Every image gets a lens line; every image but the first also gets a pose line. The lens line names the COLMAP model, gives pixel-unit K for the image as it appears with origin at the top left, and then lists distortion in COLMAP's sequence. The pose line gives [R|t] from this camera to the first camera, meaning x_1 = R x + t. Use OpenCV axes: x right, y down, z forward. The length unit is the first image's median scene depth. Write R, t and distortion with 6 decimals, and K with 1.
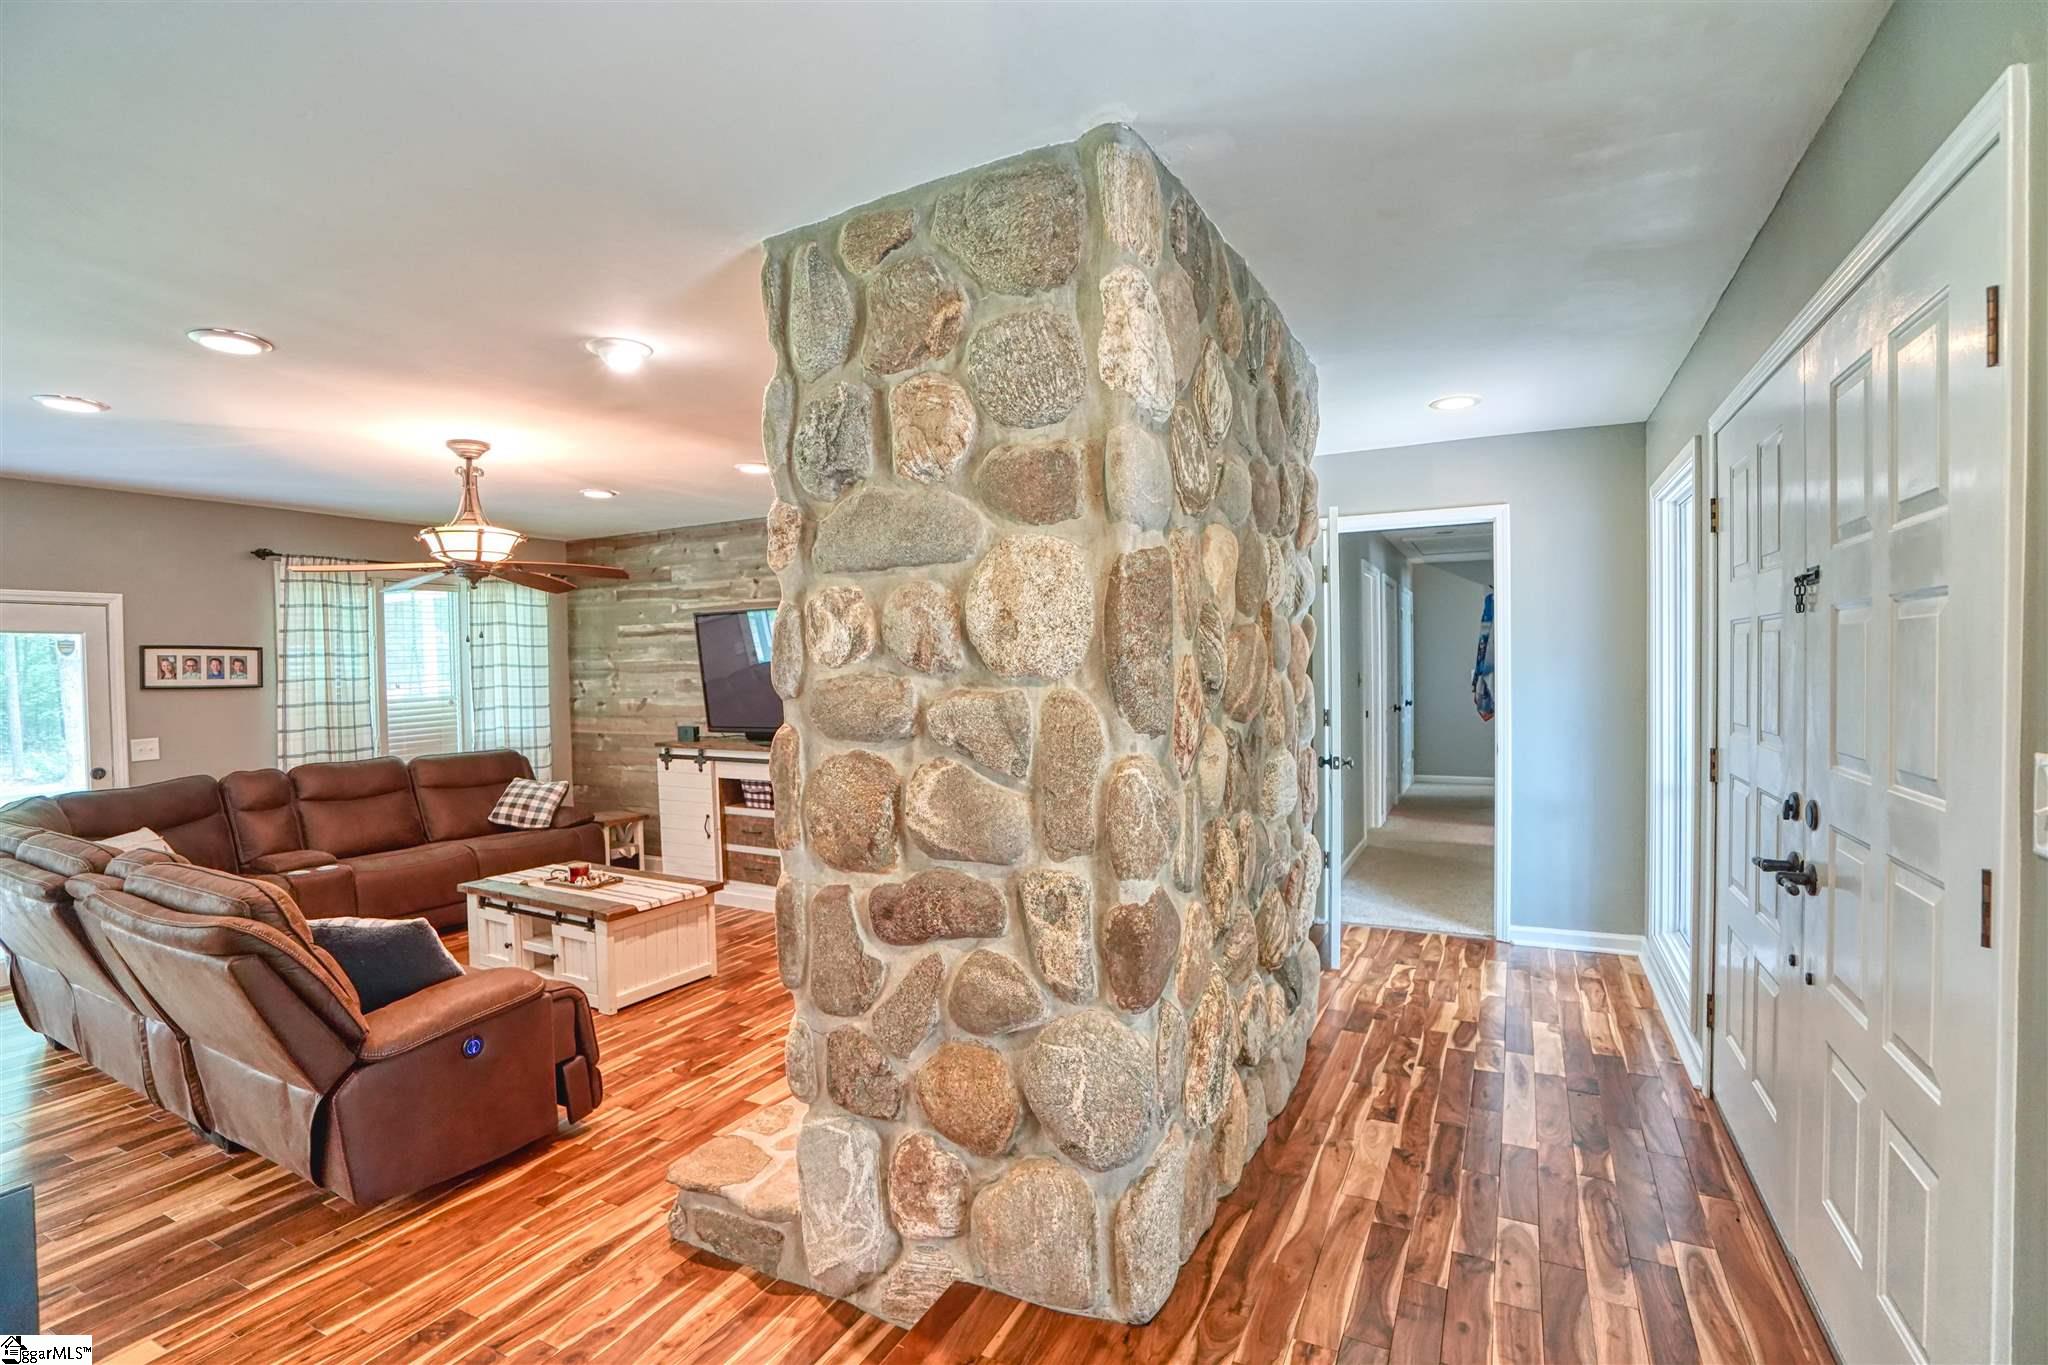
lens RADIAL K [[964.3, 0, 1023.6], [0, 964.3, 679.2], [0, 0, 1]] dist [-0.057410, 0.023511]
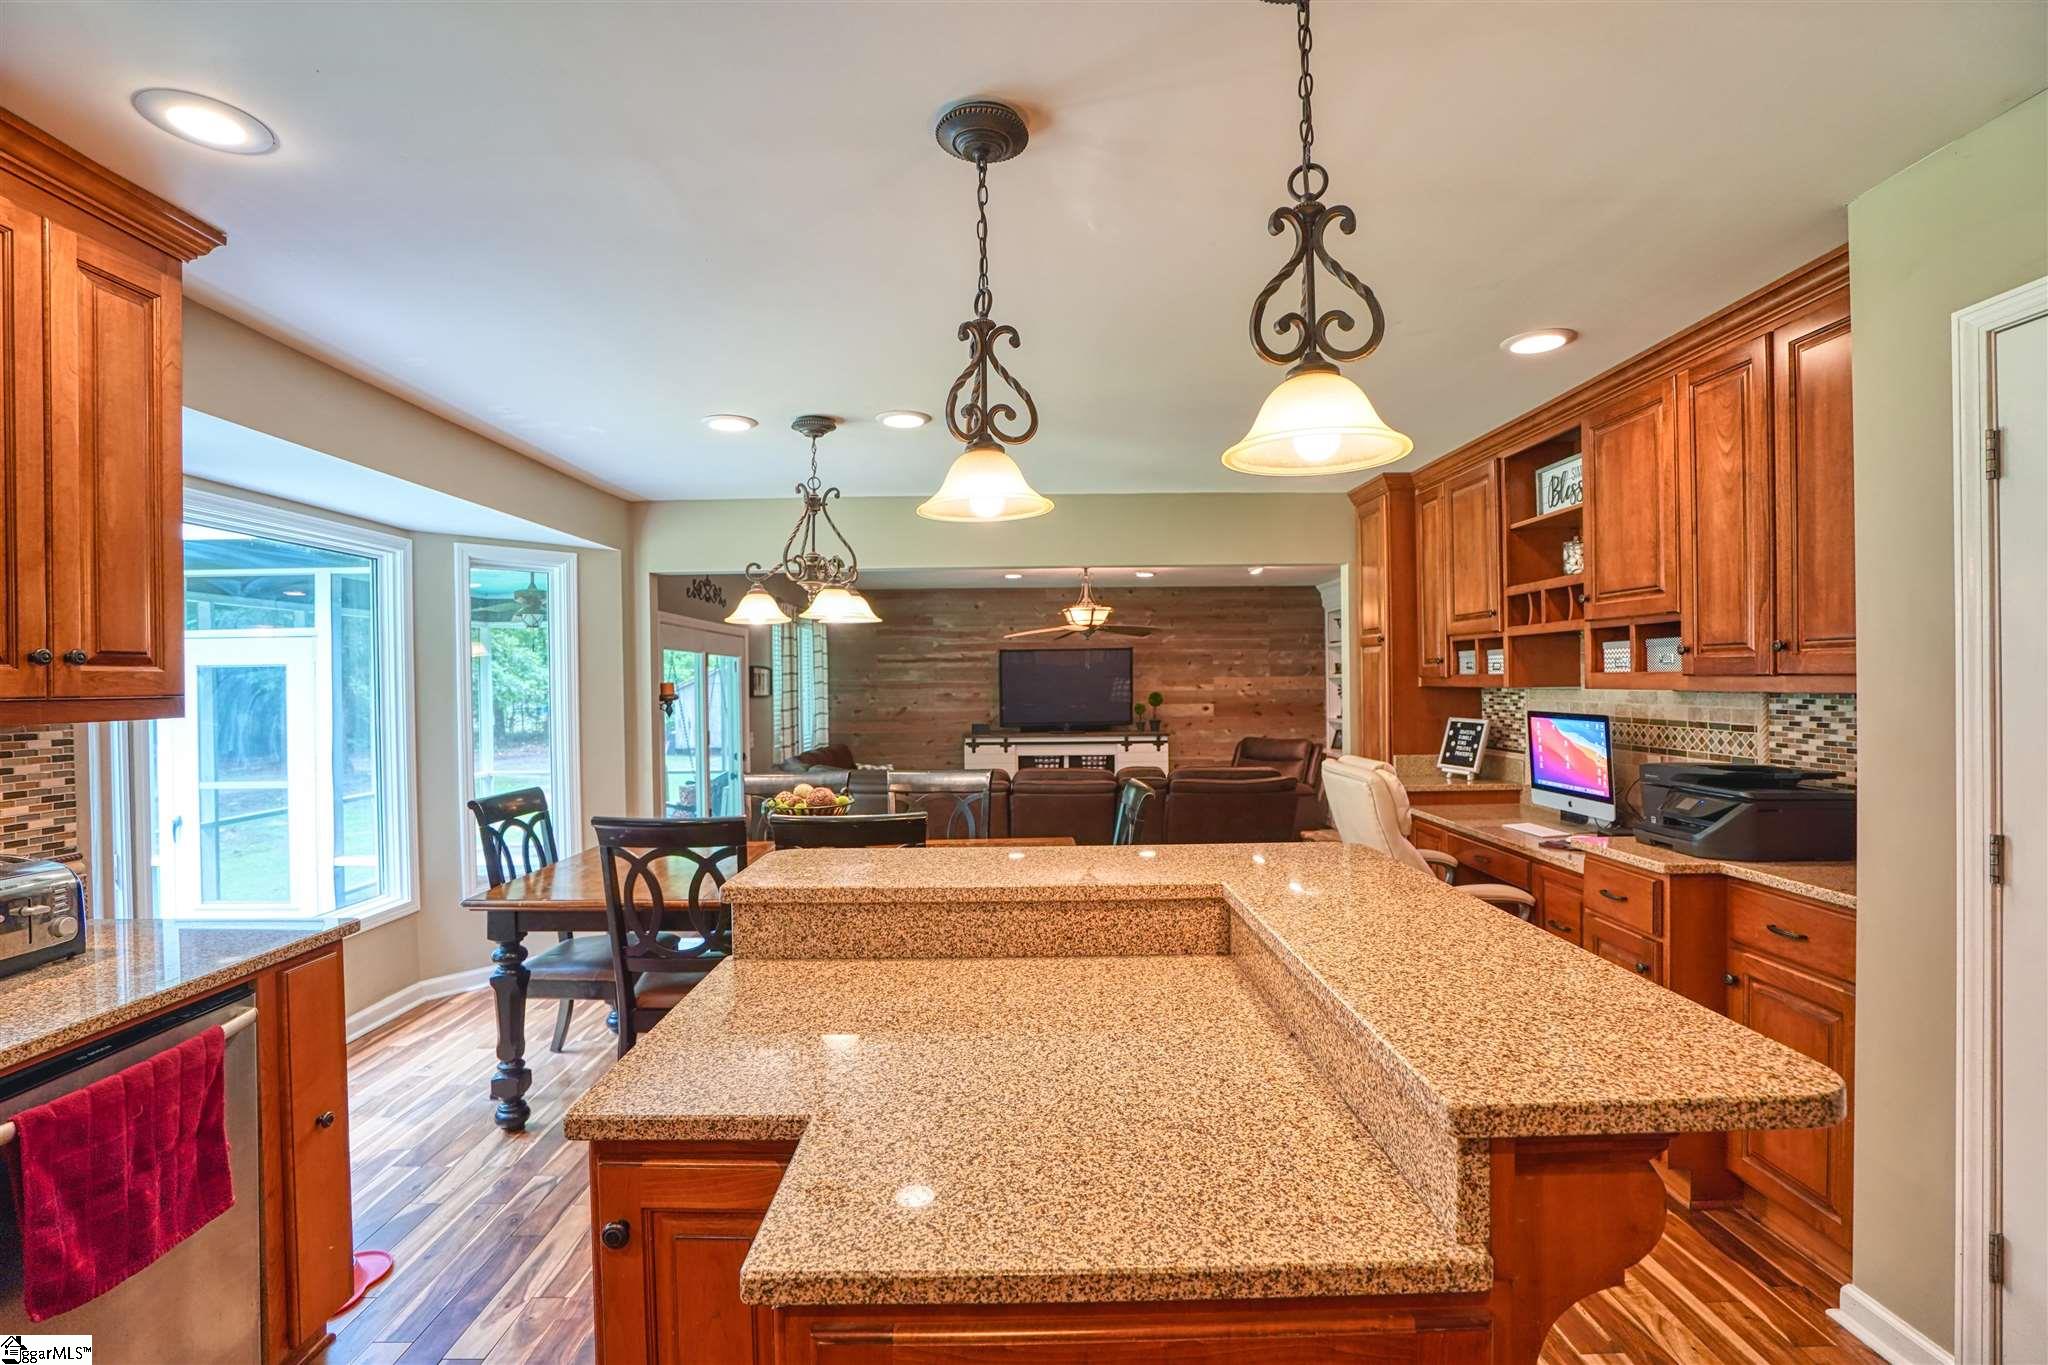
lens RADIAL K [[964.3, 0, 1023.6], [0, 964.3, 679.2], [0, 0, 1]] dist [-0.057410, 0.023511]
pose [[0.882643, 0.008117, 0.469973, -1.030975], [0.003681, 0.999701, -0.024179, 0.016411], [-0.470029, 0.023071, 0.882350, -0.378673]]
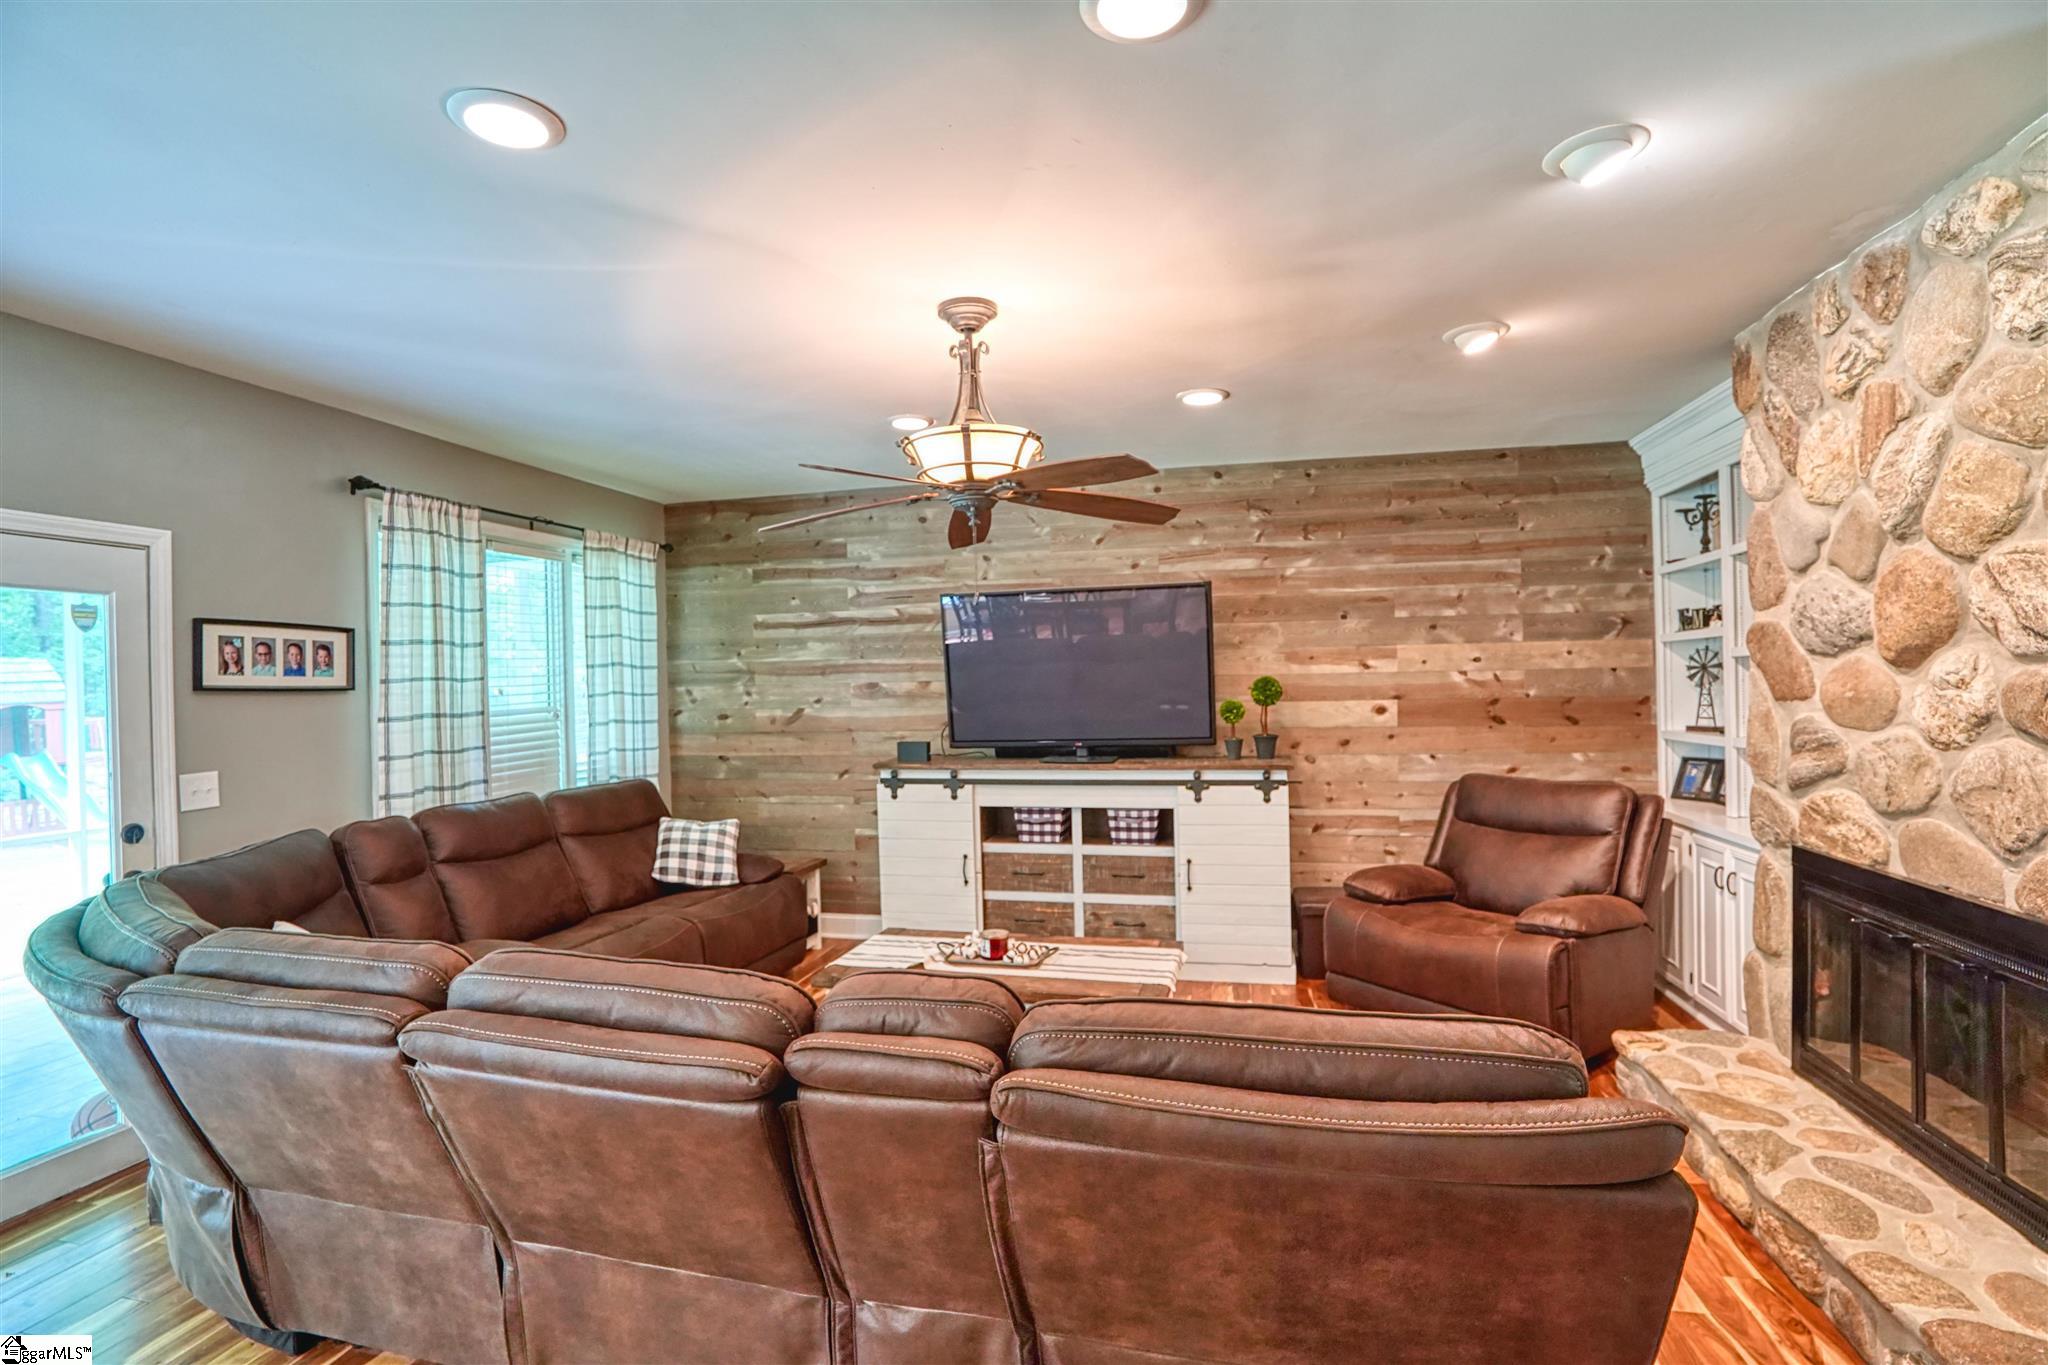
lens RADIAL K [[964.3, 0, 1023.6], [0, 964.3, 679.2], [0, 0, 1]] dist [-0.057410, 0.023511]
pose [[0.967277, -0.002765, 0.253706, -0.475330], [0.008733, 0.999711, -0.022400, 0.017500], [-0.253571, 0.023883, 0.967022, 0.230050]]
